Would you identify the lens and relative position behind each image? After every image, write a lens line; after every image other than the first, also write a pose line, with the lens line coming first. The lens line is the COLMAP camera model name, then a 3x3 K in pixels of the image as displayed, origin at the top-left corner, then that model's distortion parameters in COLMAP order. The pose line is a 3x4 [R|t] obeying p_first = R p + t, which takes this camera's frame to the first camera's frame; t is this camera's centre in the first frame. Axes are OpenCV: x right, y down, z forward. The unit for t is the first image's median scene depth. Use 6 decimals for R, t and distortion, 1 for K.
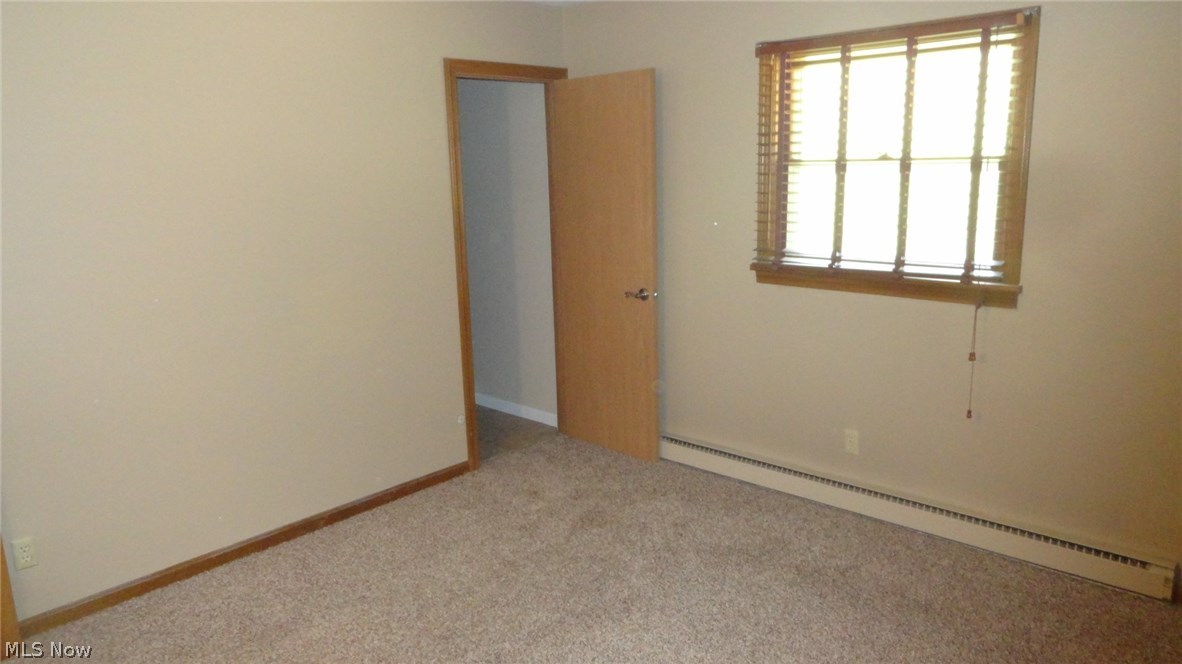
lens RADIAL K [[810.7, 0, 591.0], [0, 810.7, 332.0], [0, 0, 1]] dist [-0.004060, -0.000429]
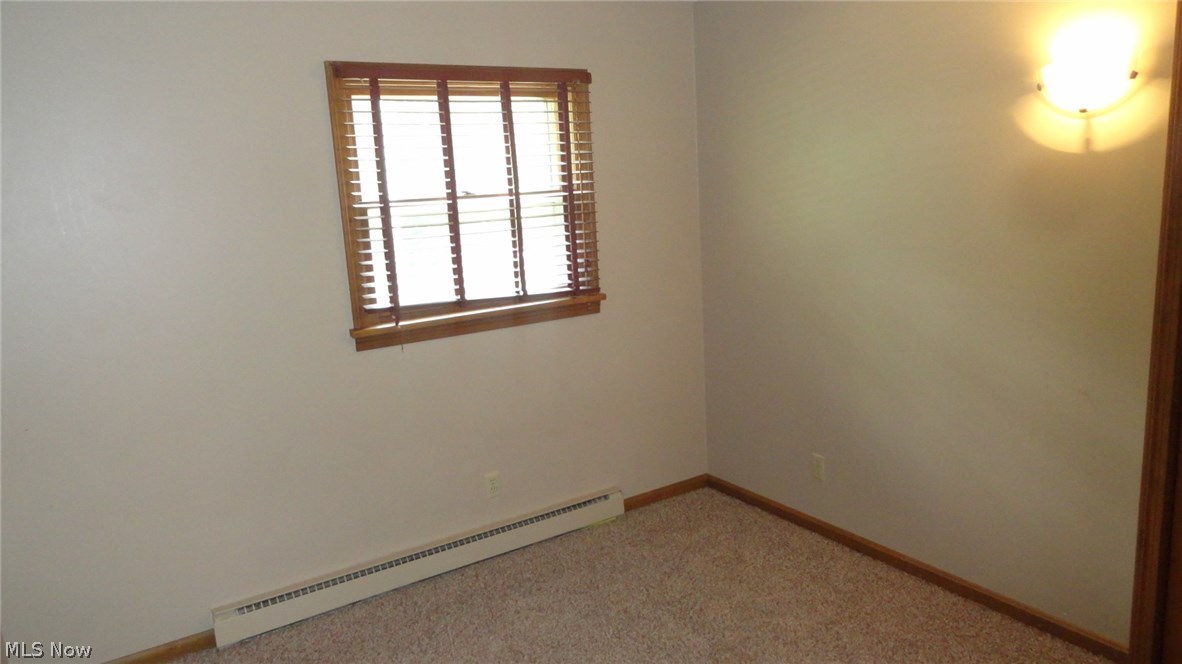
lens RADIAL K [[810.7, 0, 591.0], [0, 810.7, 332.0], [0, 0, 1]] dist [-0.004060, -0.000429]
pose [[0.264375, -0.155553, 0.951792, -0.585215], [0.271009, 0.959123, 0.081474, -0.093559], [-0.925559, 0.236405, 0.295725, 0.599970]]
